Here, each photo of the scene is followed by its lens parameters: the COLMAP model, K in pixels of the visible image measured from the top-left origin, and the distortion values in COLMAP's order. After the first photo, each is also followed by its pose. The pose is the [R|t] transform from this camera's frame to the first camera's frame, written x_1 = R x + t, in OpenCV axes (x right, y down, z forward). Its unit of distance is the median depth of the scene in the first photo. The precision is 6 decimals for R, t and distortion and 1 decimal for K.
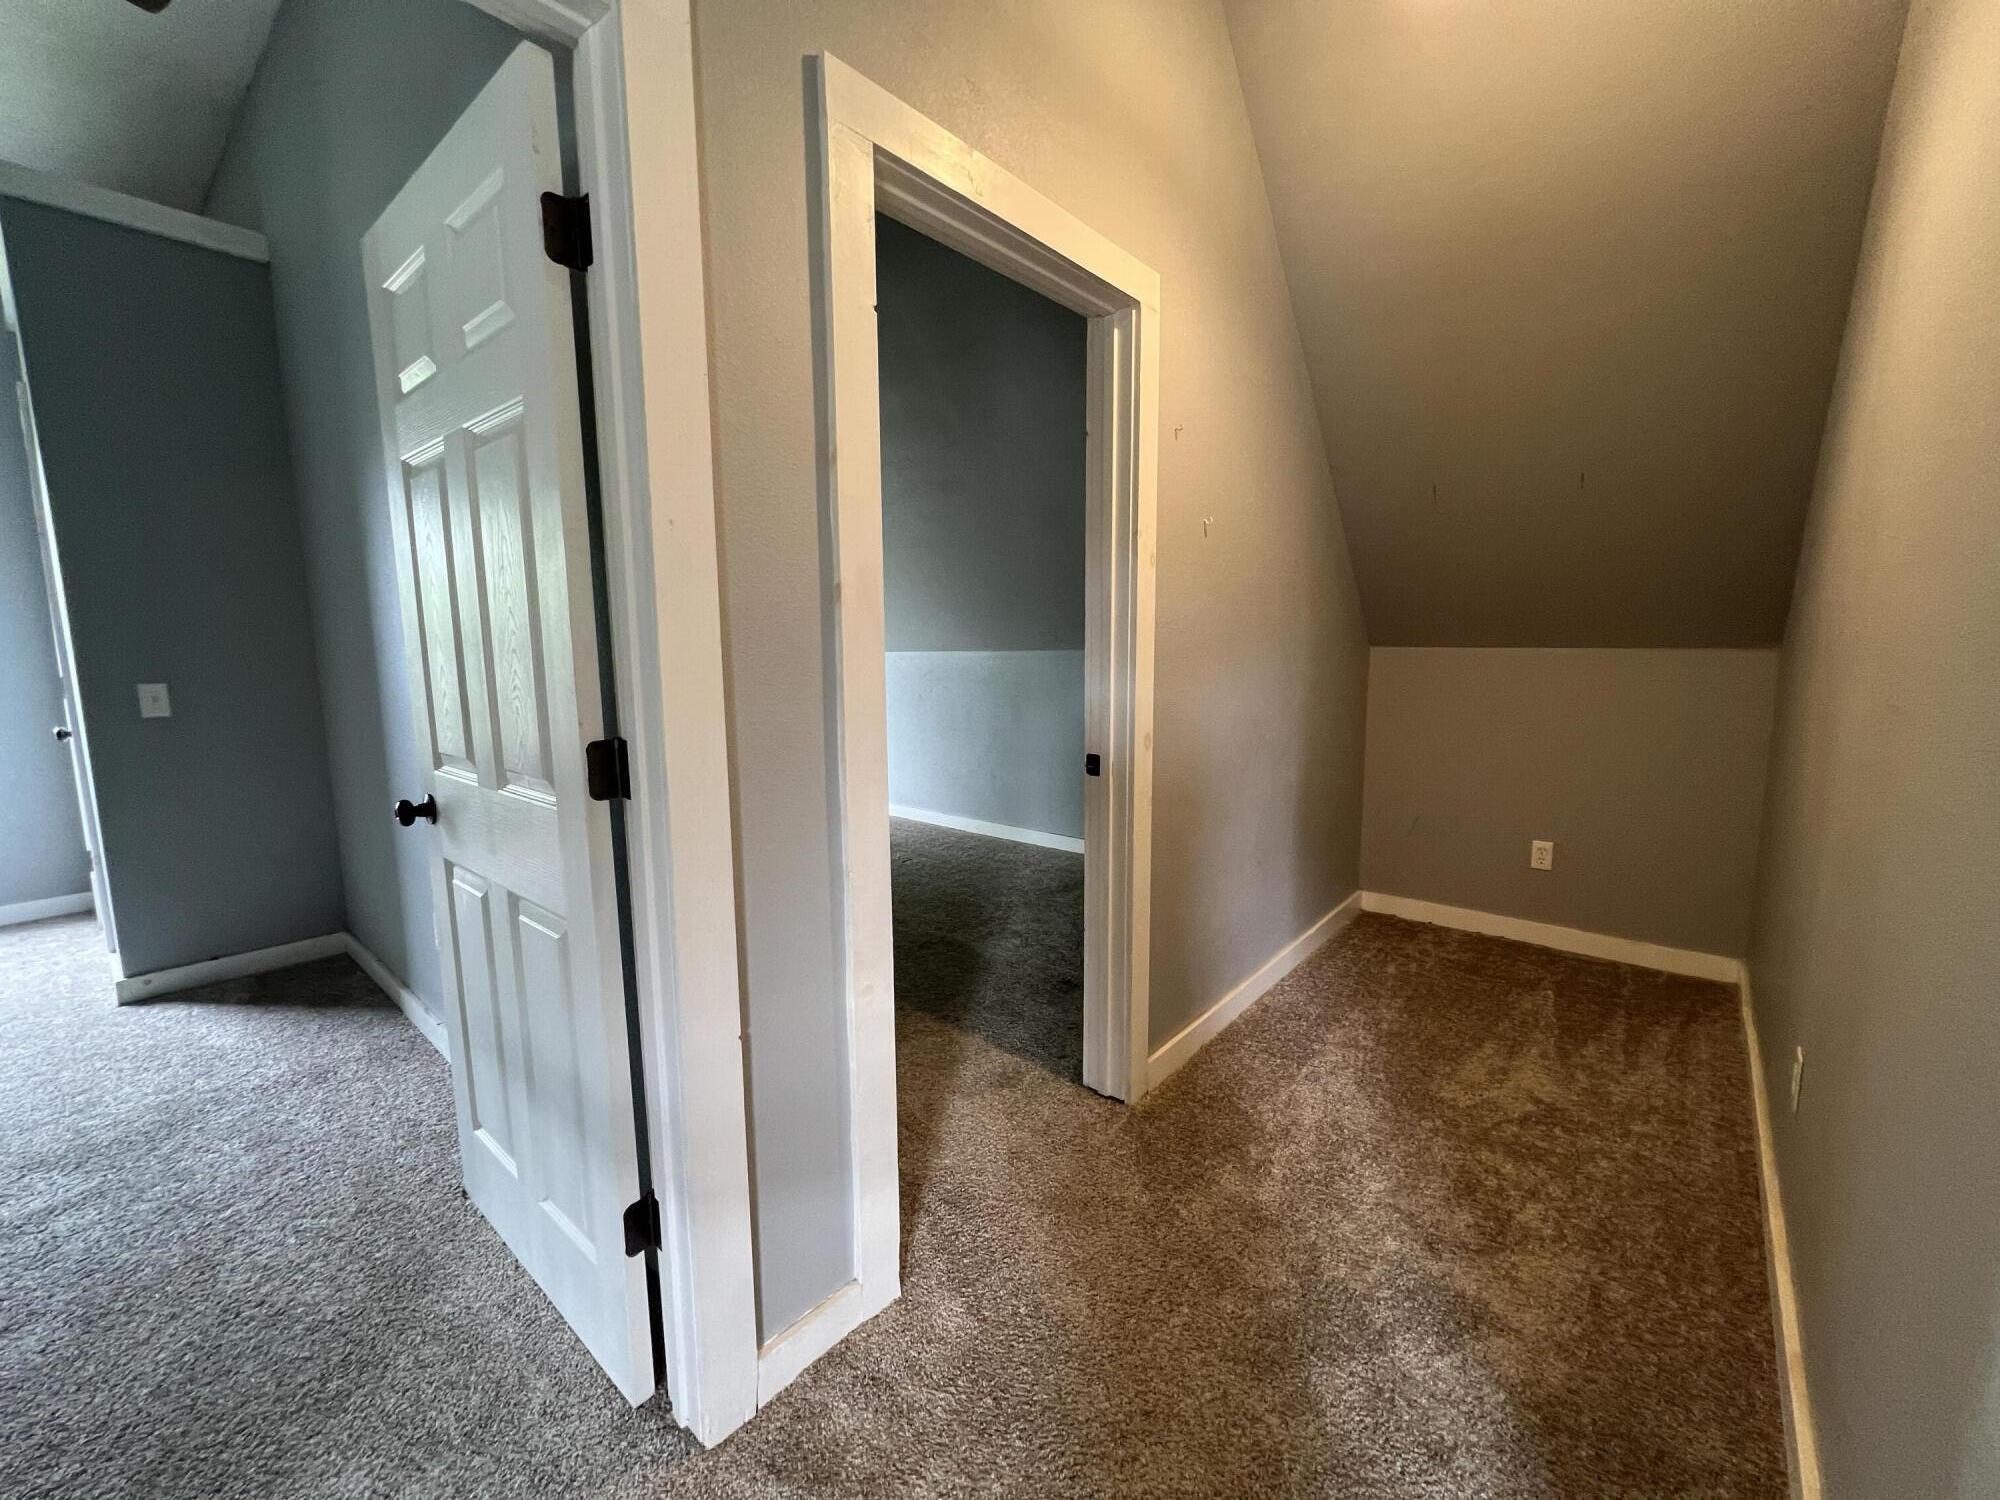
lens RADIAL K [[800.3, 0, 998.2], [0, 800.3, 751.3], [0, 0, 1]] dist [0.000023, -0.000151]
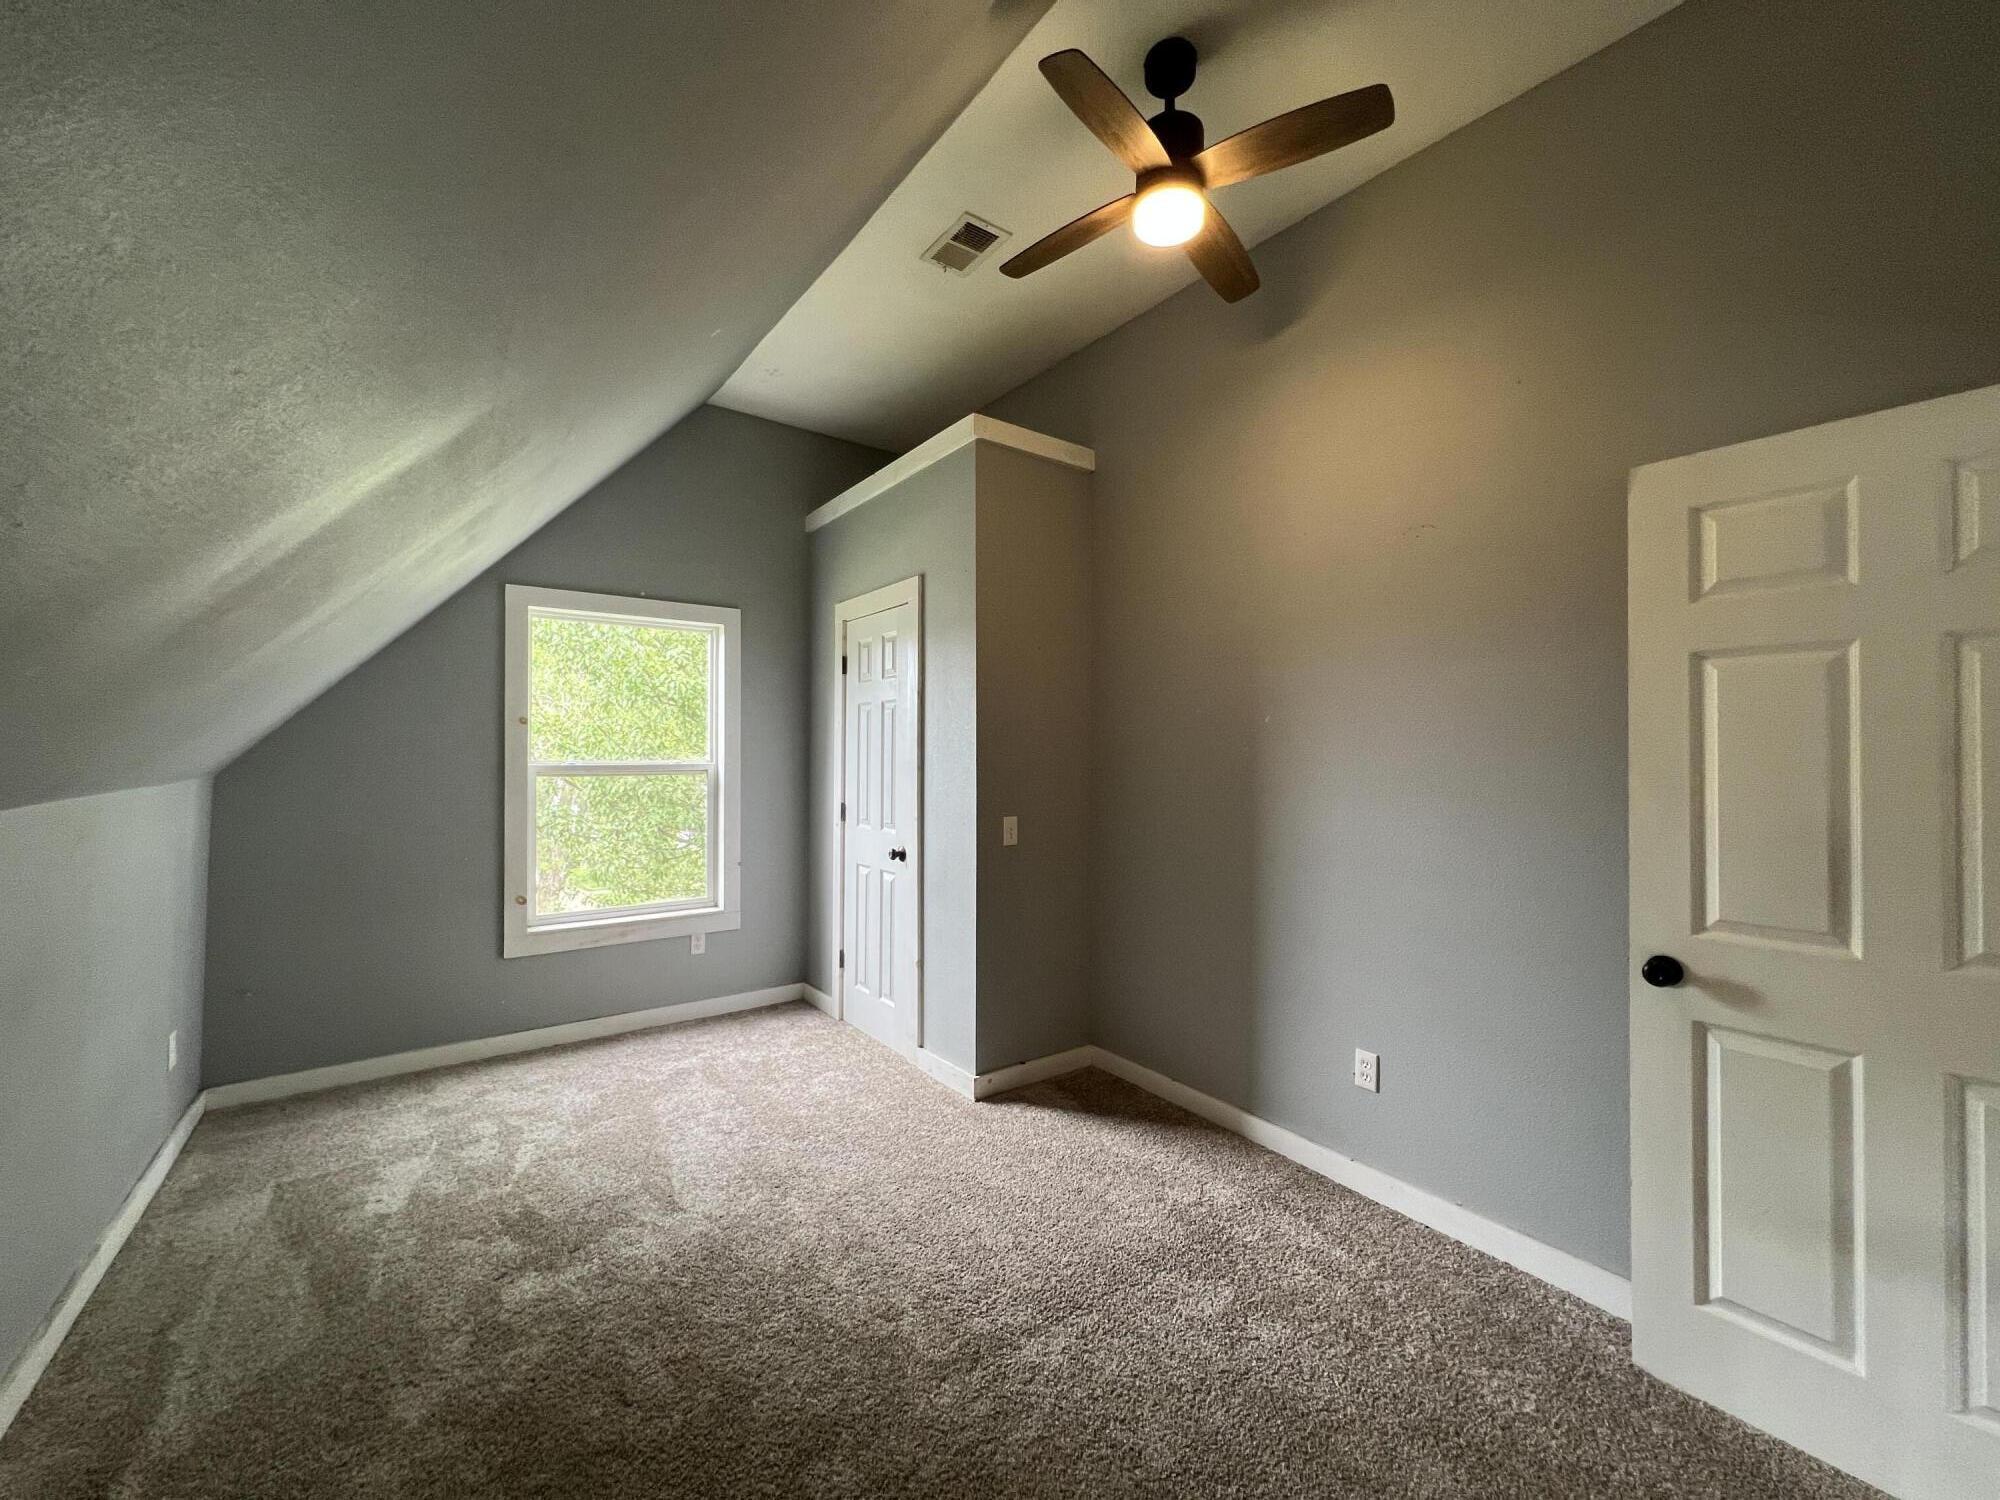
lens RADIAL K [[800.3, 0, 998.2], [0, 800.3, 751.3], [0, 0, 1]] dist [0.000023, -0.000151]
pose [[0.970926, 0.007427, -0.239264, -0.786050], [-0.040984, 0.989918, -0.135584, -0.017914], [0.235845, 0.141448, 0.961441, -0.144017]]
